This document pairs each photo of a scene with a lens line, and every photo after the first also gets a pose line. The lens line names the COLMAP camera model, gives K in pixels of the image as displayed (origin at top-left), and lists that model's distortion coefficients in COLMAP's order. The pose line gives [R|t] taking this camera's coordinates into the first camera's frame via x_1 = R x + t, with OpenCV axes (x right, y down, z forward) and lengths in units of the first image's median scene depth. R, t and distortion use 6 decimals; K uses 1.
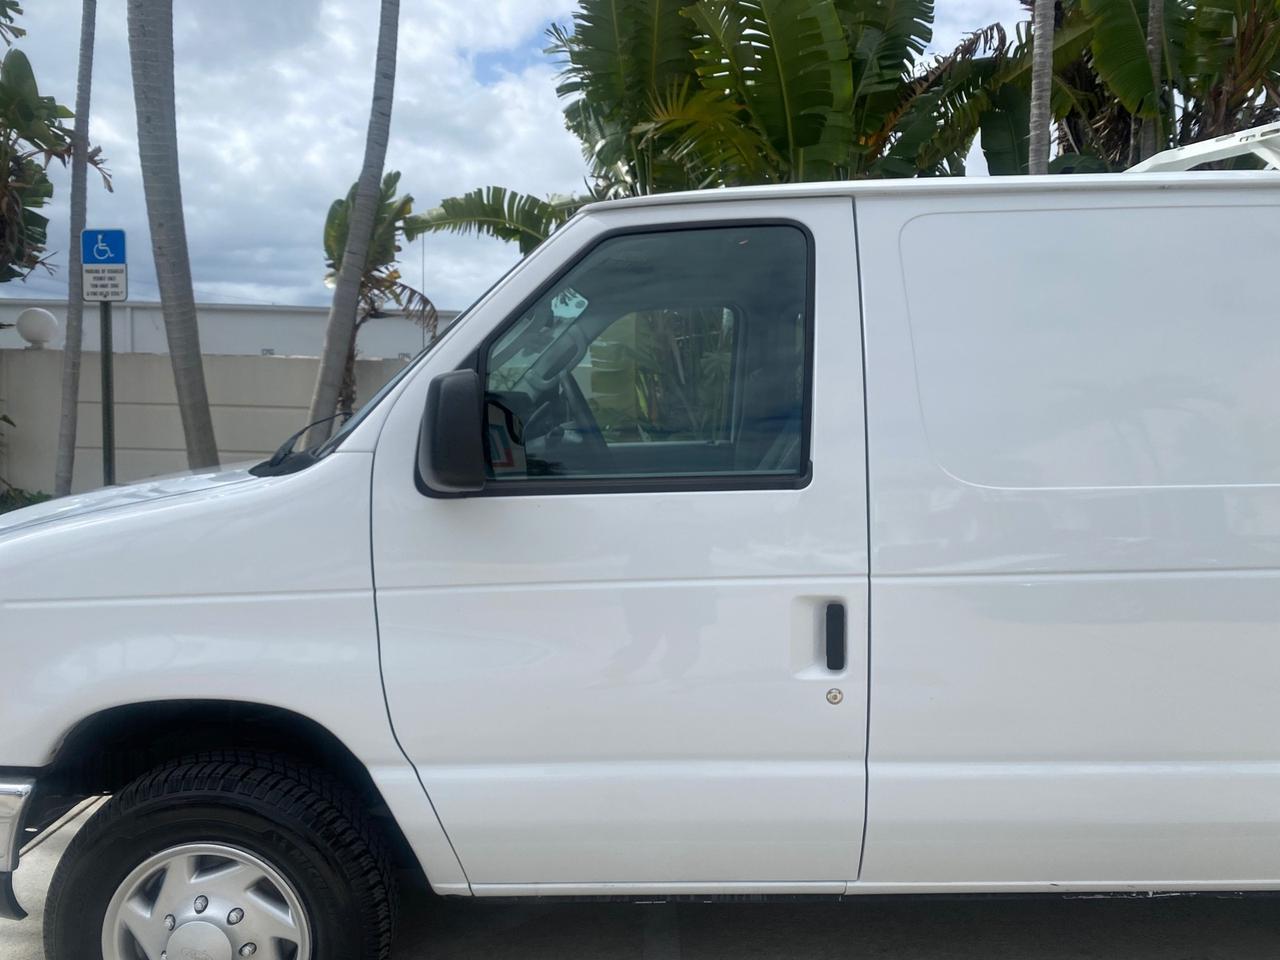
lens RADIAL K [[992.1, 0, 640.0], [0, 992.1, 480.0], [0, 0, 1]] dist [0.010541, -0.006897]
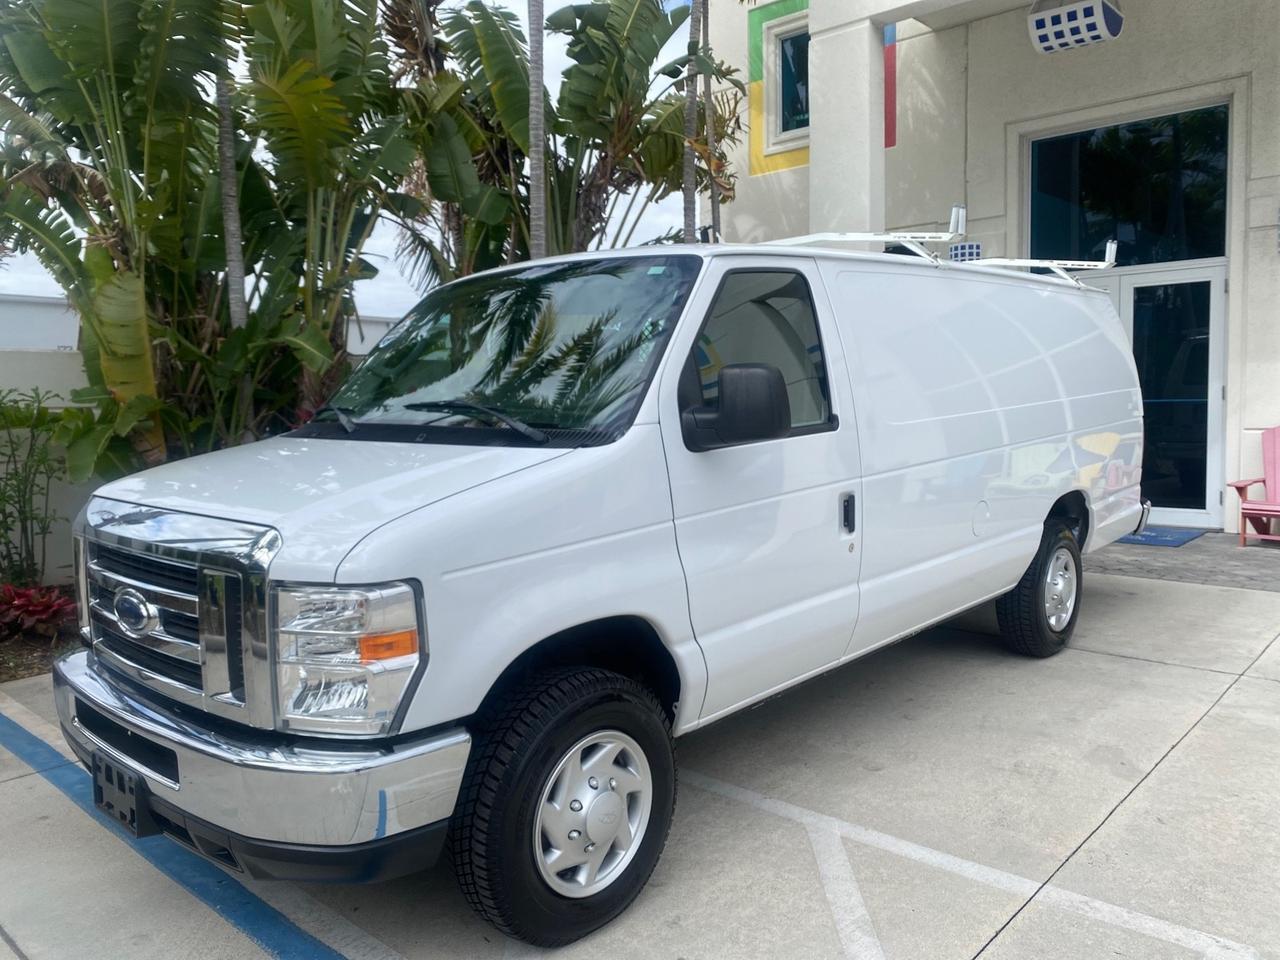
lens RADIAL K [[992.1, 0, 640.0], [0, 992.1, 480.0], [0, 0, 1]] dist [0.010541, -0.006897]
pose [[0.672116, -0.094315, 0.734415, -0.423627], [0.084537, 0.995143, 0.050432, -0.006259], [-0.735604, 0.028189, 0.676825, 0.027491]]
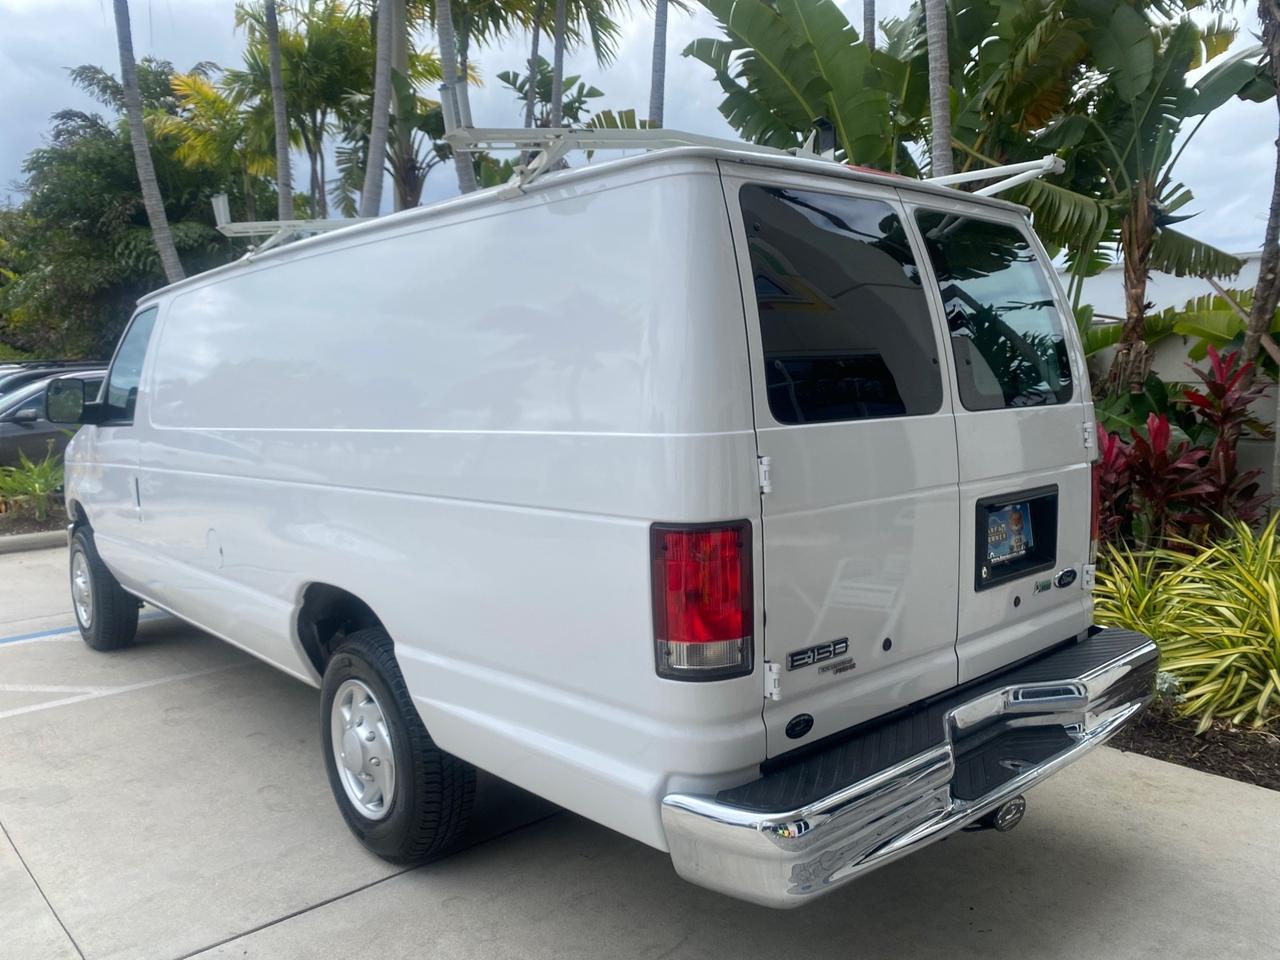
lens RADIAL K [[992.1, 0, 640.0], [0, 992.1, 480.0], [0, 0, 1]] dist [0.010541, -0.006897]
pose [[0.663408, 0.058565, -0.745962, 0.836161], [-0.030684, 0.998223, 0.051082, -0.006753], [0.747628, -0.010999, 0.664026, 0.108522]]
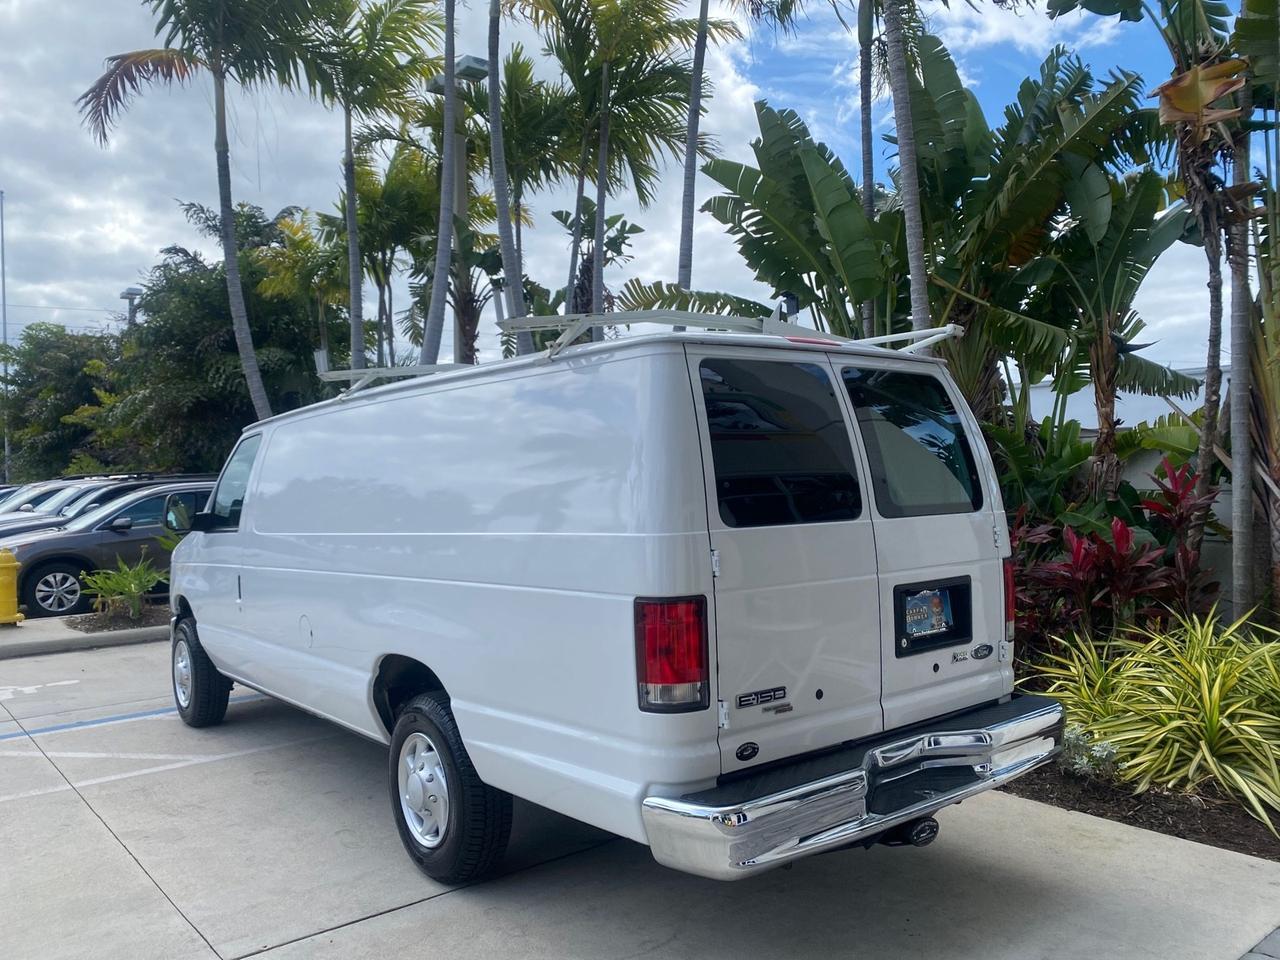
lens RADIAL K [[986.2, 0, 640.0], [0, 986.2, 480.0], [0, 0, 1]] dist [0.017240, -0.010217]
pose [[0.624787, -0.024915, -0.780398, 0.950192], [-0.027562, 0.998164, -0.053934, -0.006455], [0.780309, 0.055206, 0.622953, 0.045003]]
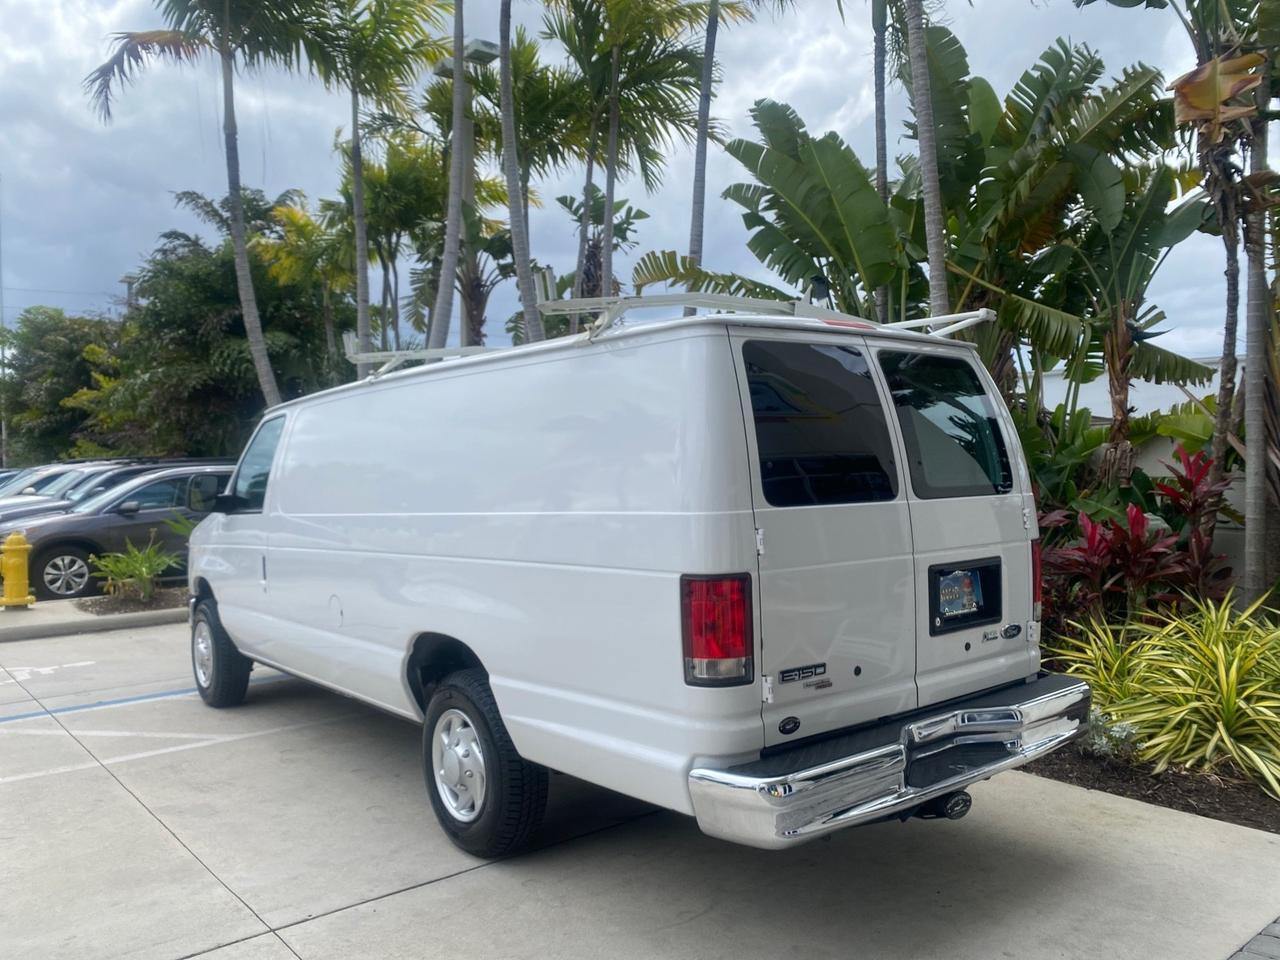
lens RADIAL K [[992.1, 0, 640.0], [0, 992.1, 480.0], [0, 0, 1]] dist [0.010541, -0.006897]
pose [[0.628035, -0.012618, -0.778082, 0.944102], [-0.032274, 0.998586, -0.042244, -0.001028], [0.777515, 0.051642, 0.626740, 0.020526]]
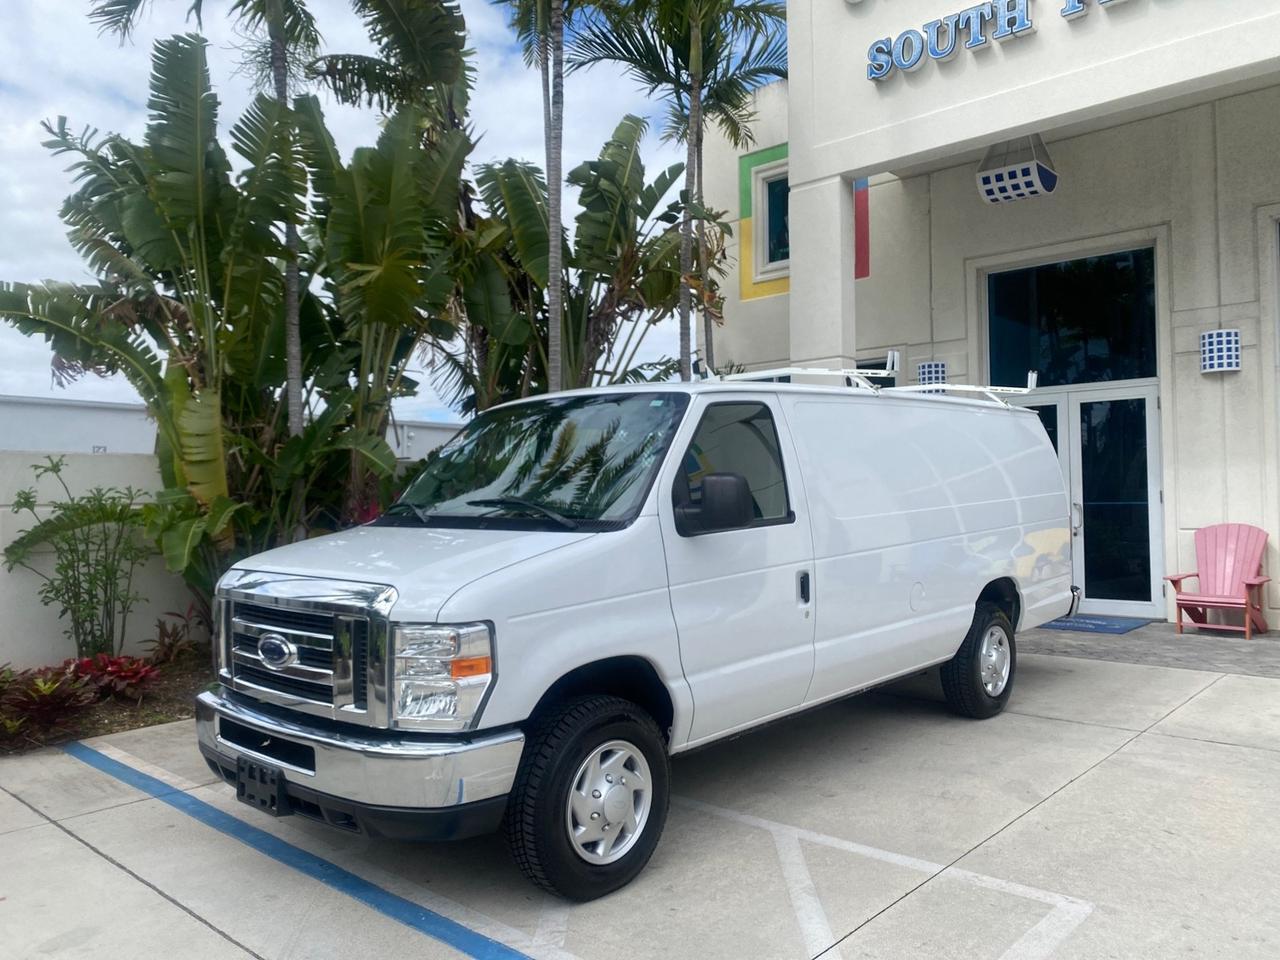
lens RADIAL K [[993.0, 0, 640.0], [0, 993.0, 480.0], [0, 0, 1]] dist [0.041611, -0.071129]
pose [[0.671636, -0.016255, 0.740703, -0.550735], [0.078935, 0.995639, -0.049725, -0.001105], [-0.736665, 0.091865, 0.669990, -0.083614]]
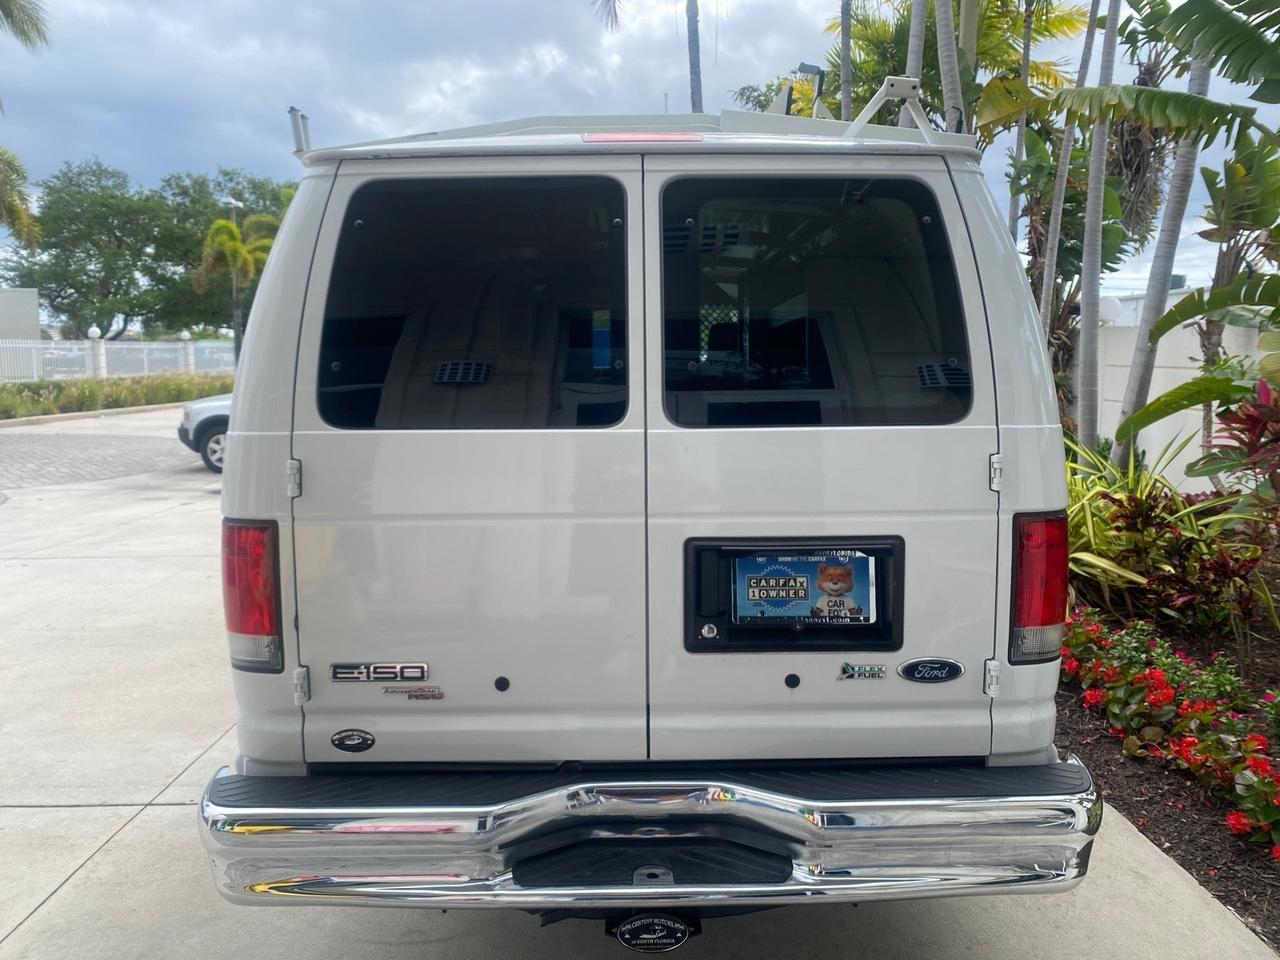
lens RADIAL K [[986.2, 0, 640.0], [0, 986.2, 480.0], [0, 0, 1]] dist [0.017240, -0.010217]
pose [[0.025143, 0.109163, -0.993706, 0.940547], [-0.069771, 0.991788, 0.107187, -0.034087], [0.997246, 0.066637, 0.032553, 0.445104]]
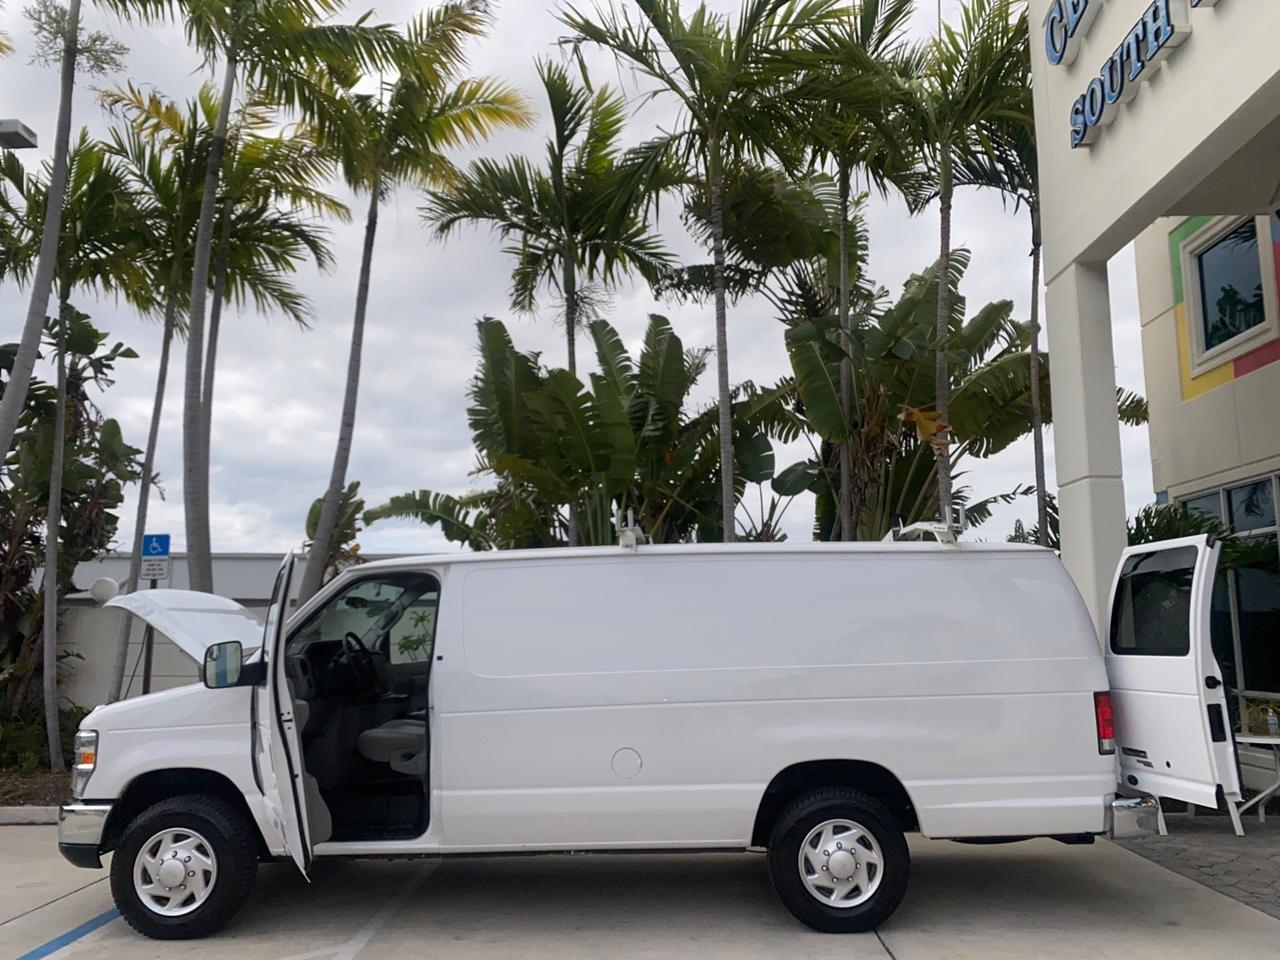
lens RADIAL K [[993.1, 0, 640.8], [0, 993.1, 485.7], [0, 0, 1]] dist [0.007265, -0.001797]
pose [[0.999418, -0.021705, -0.026314, 0.264319], [0.015473, 0.975969, -0.217360, 0.028178], [0.030399, 0.216826, 0.975737, -0.520039]]
